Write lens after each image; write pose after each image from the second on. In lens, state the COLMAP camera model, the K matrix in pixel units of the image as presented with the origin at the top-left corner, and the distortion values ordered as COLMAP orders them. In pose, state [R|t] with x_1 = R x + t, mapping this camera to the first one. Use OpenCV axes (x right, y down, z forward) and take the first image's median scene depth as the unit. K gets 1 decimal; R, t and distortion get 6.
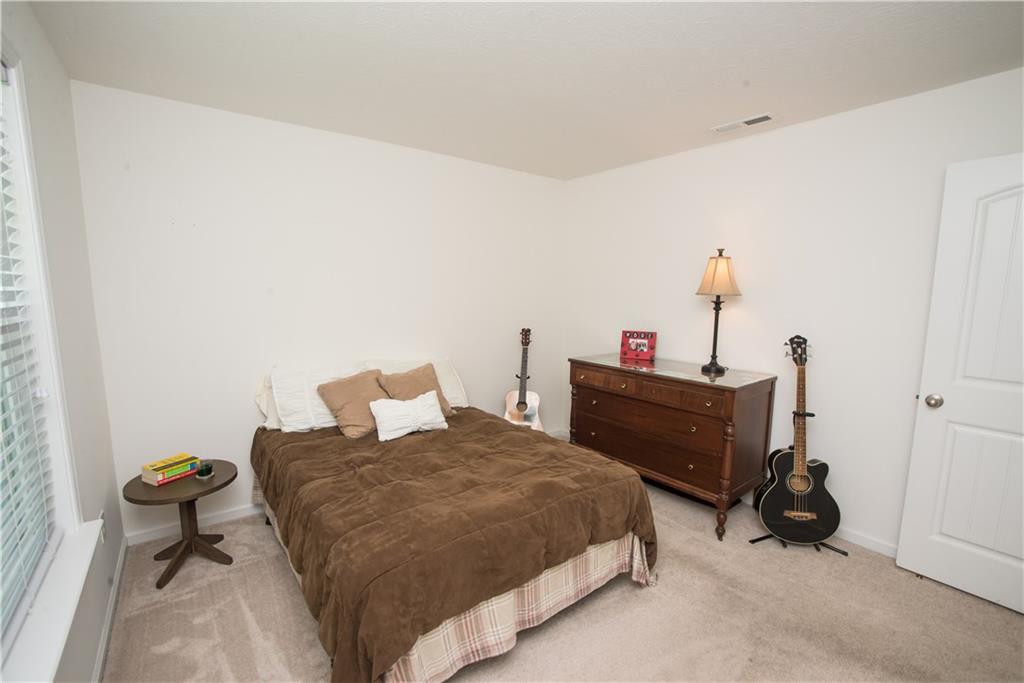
lens RADIAL K [[451.5, 0, 512.0], [0, 451.5, 341.5], [0, 0, 1]] dist [-0.063384, 0.021046]
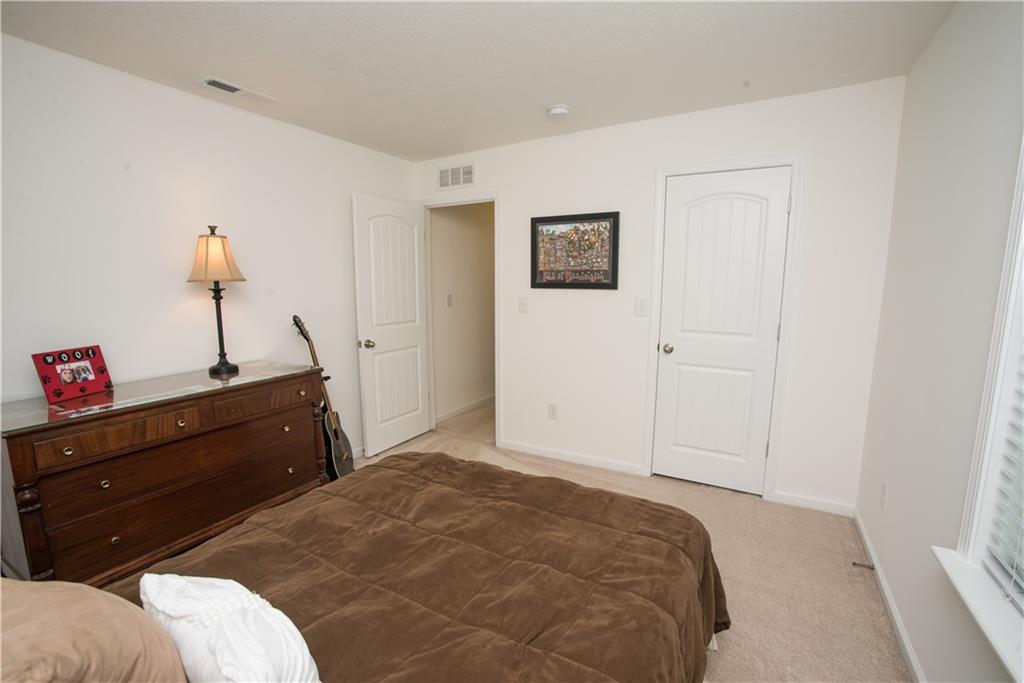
lens RADIAL K [[451.5, 0, 512.0], [0, 451.5, 341.5], [0, 0, 1]] dist [-0.063384, 0.021046]
pose [[-0.342497, -0.137057, 0.929468, -0.500445], [0.117783, 0.975234, 0.187207, -0.081043], [-0.932107, 0.173593, -0.317871, 0.746536]]
